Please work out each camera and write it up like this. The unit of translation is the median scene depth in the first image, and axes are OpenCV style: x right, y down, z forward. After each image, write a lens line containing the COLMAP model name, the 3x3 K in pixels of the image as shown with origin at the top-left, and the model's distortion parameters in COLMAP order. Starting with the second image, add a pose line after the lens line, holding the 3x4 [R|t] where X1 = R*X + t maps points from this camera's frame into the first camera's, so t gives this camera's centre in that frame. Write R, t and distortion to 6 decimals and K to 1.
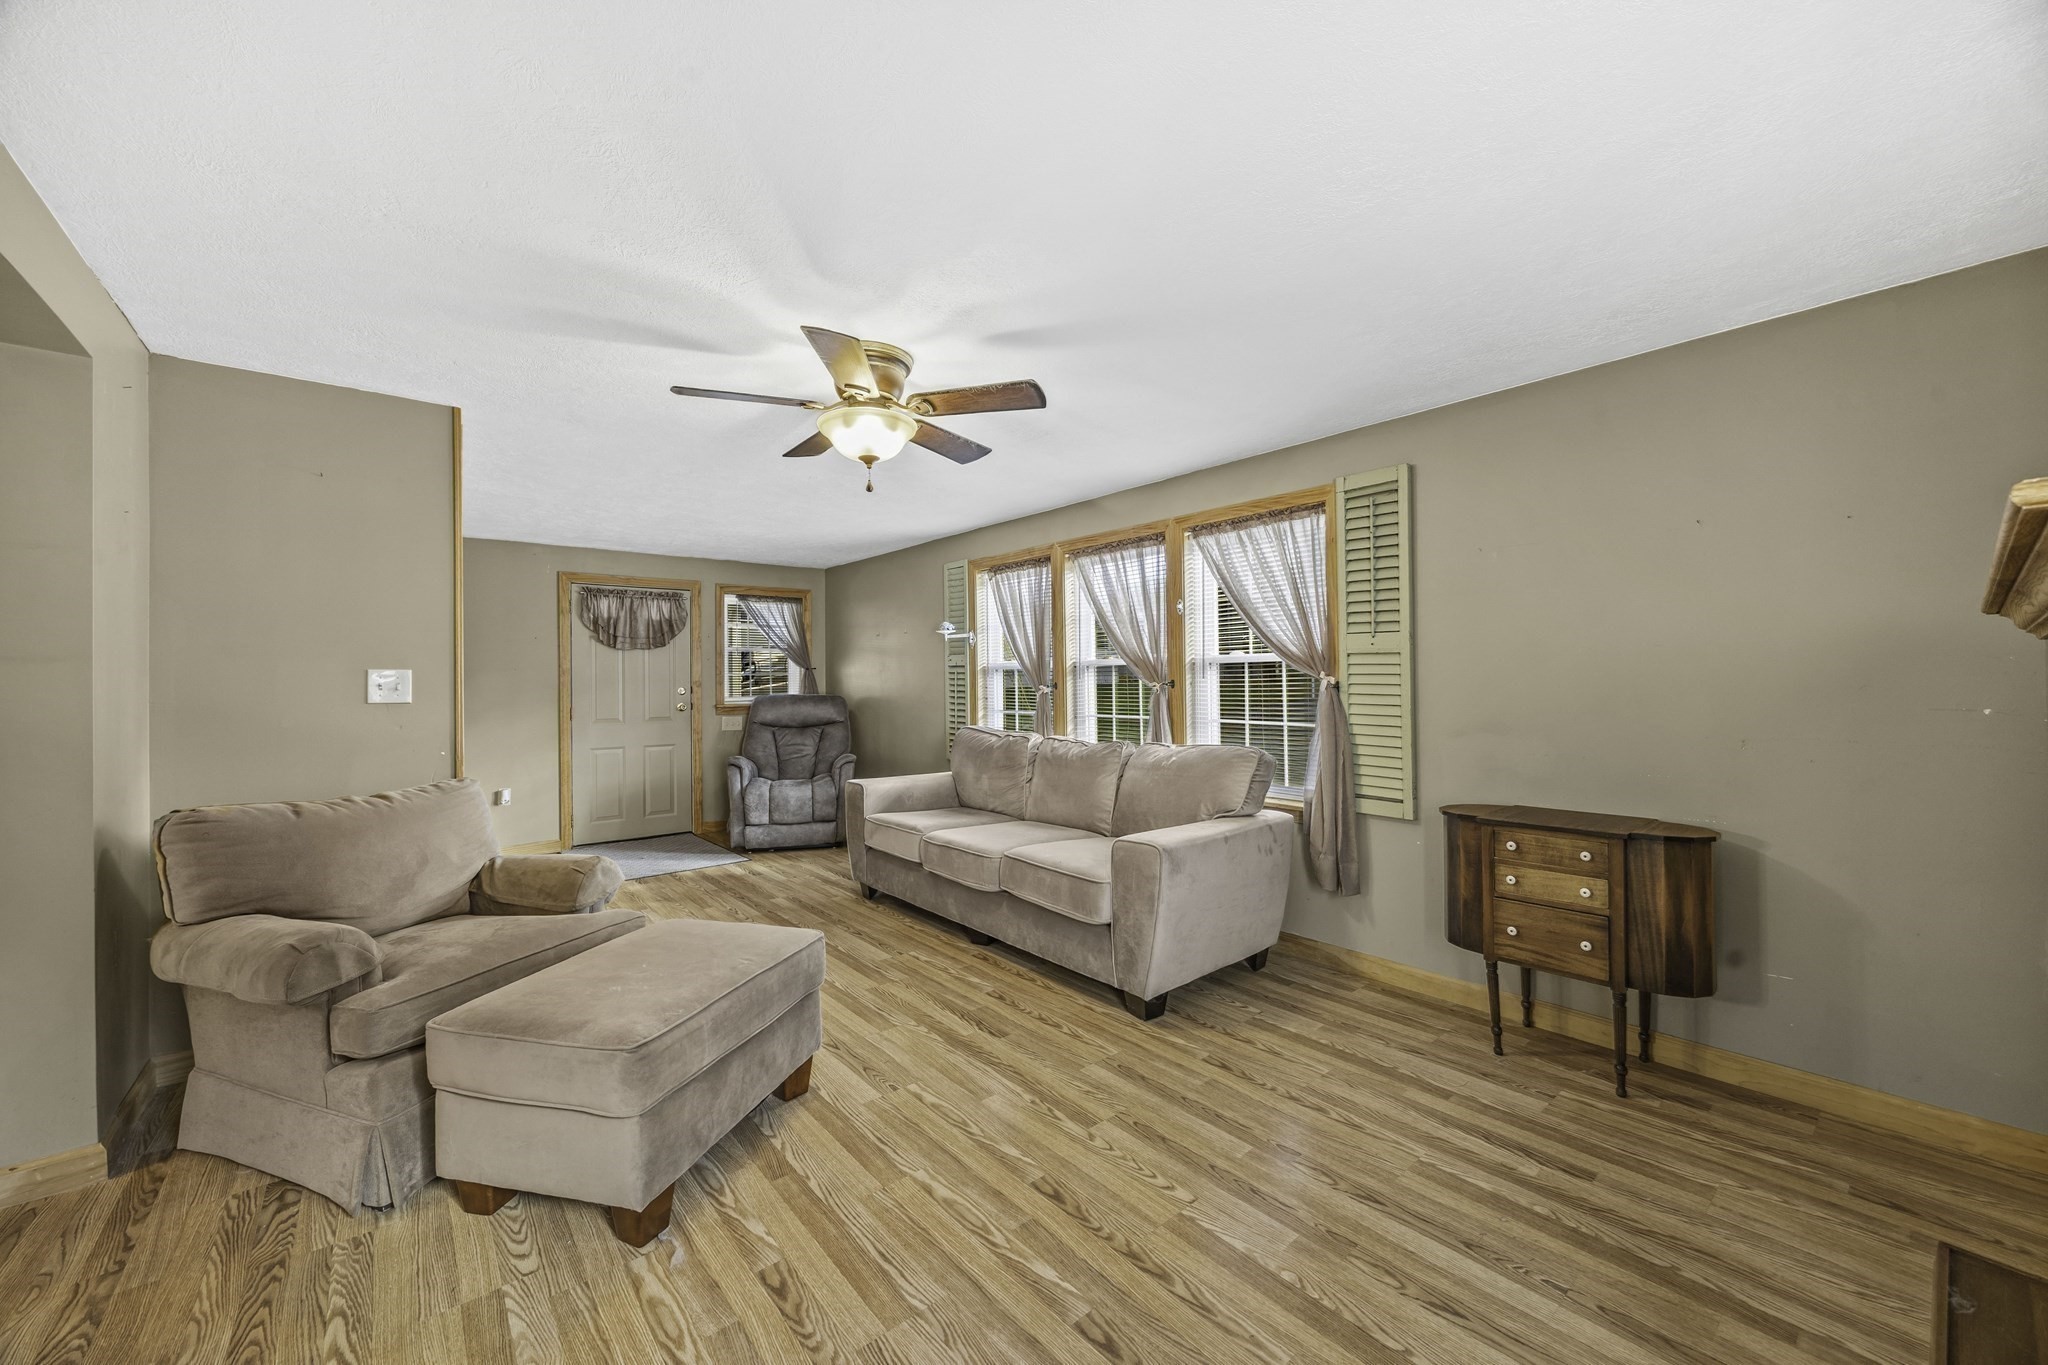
lens RADIAL K [[774.5, 0, 1033.1], [0, 774.5, 675.2], [0, 0, 1]] dist [-0.006526, 0.000485]
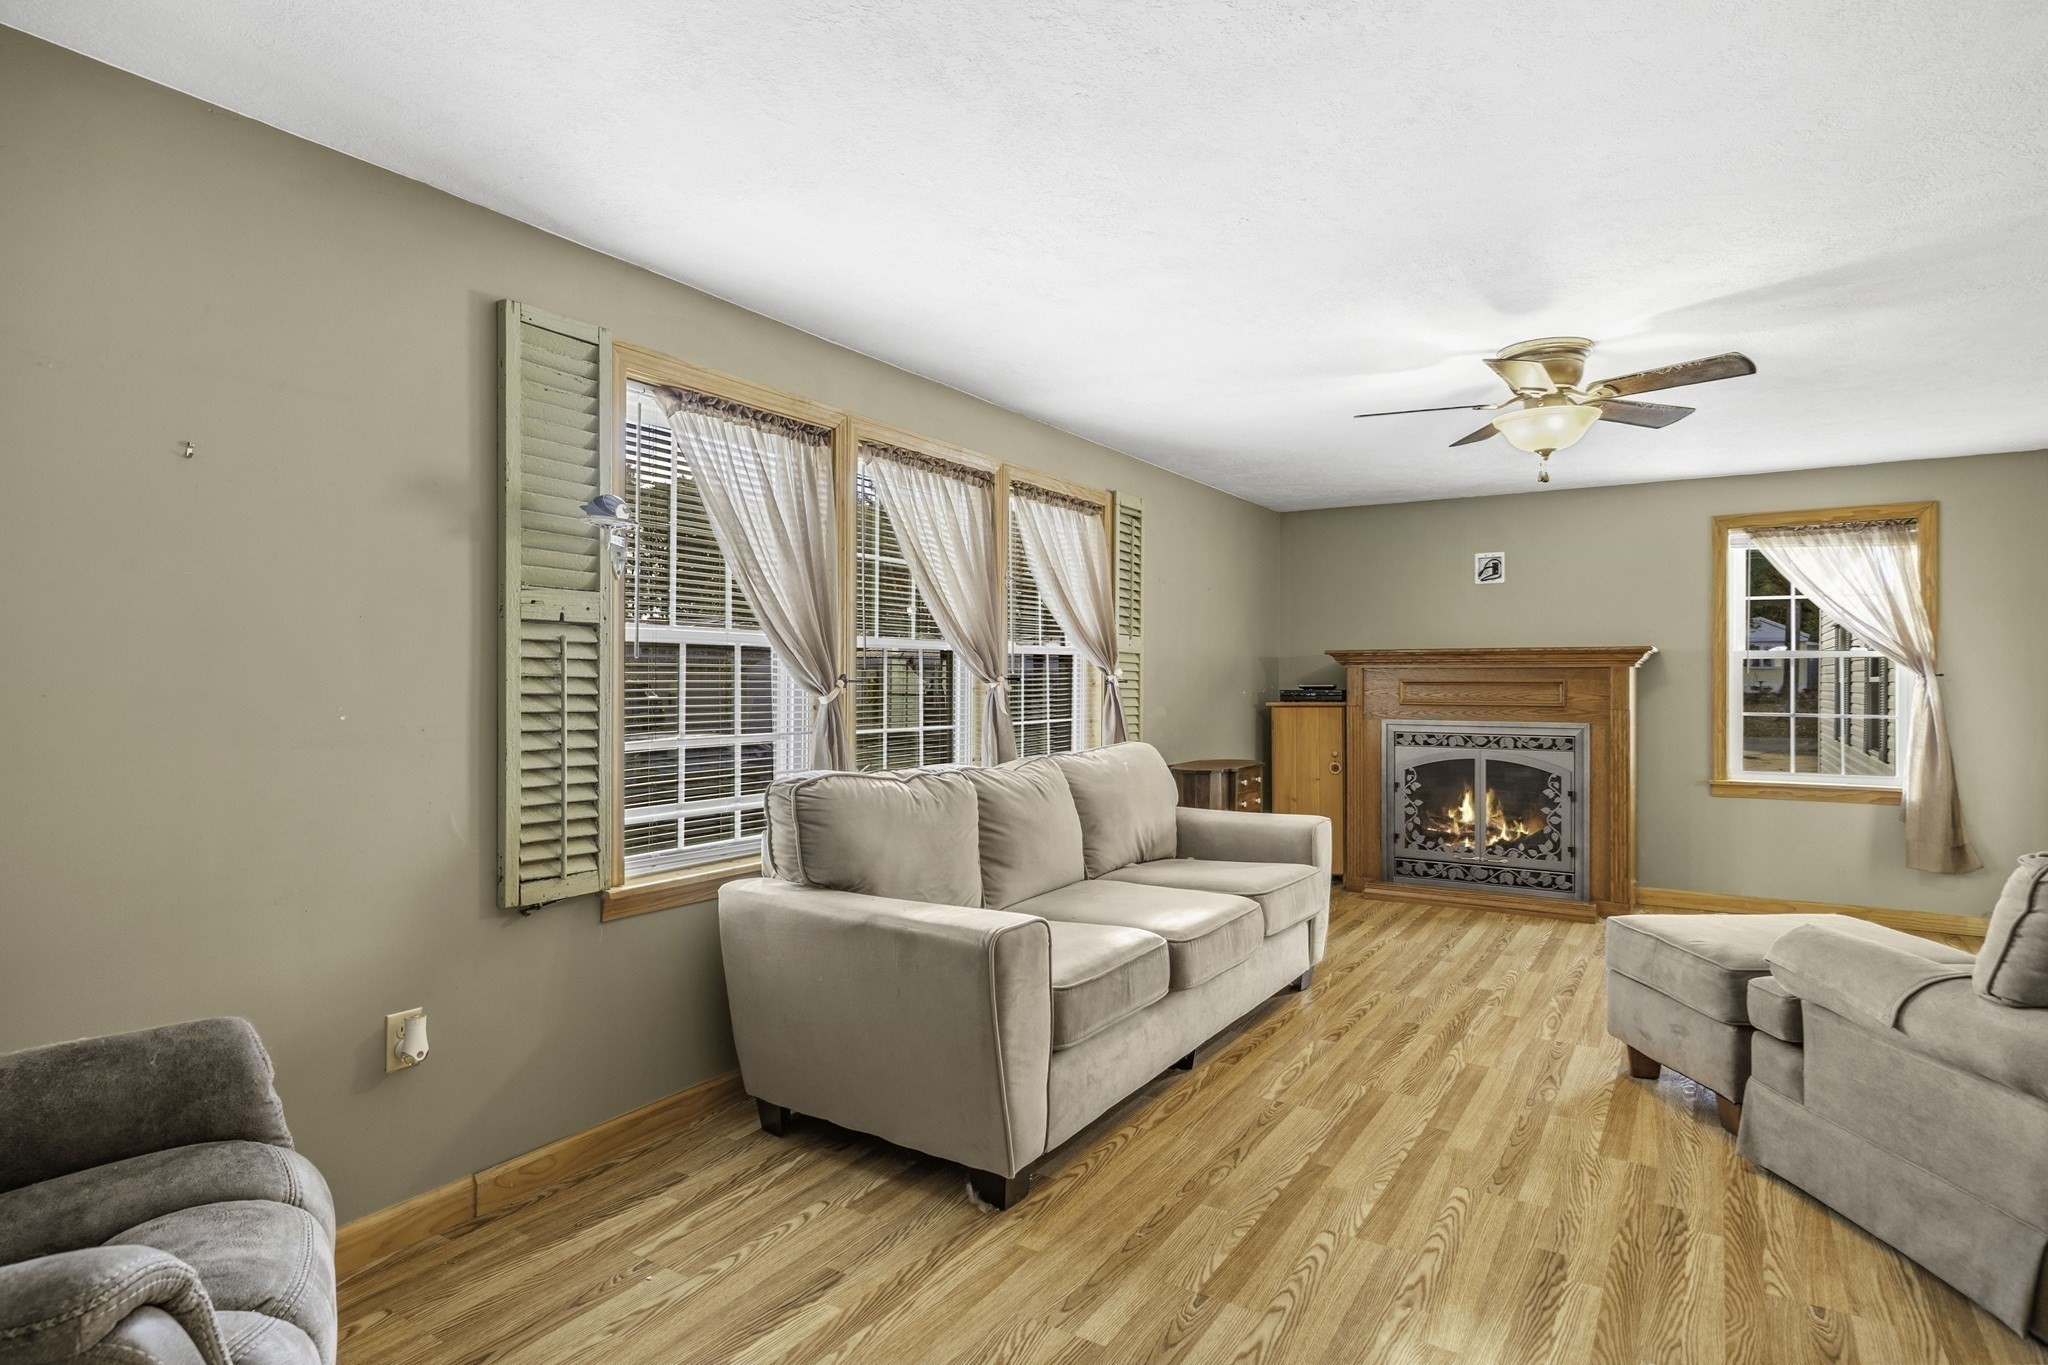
lens RADIAL K [[1104.5, 0, 1021.5], [0, 1104.5, 671.1], [0, 0, 1]] dist [0.001110, 0.001016]
pose [[-0.307240, 0.007034, 0.951606, -1.090869], [-0.015641, 0.999800, -0.012440, 0.021594], [-0.951504, -0.018706, -0.307068, 1.669352]]
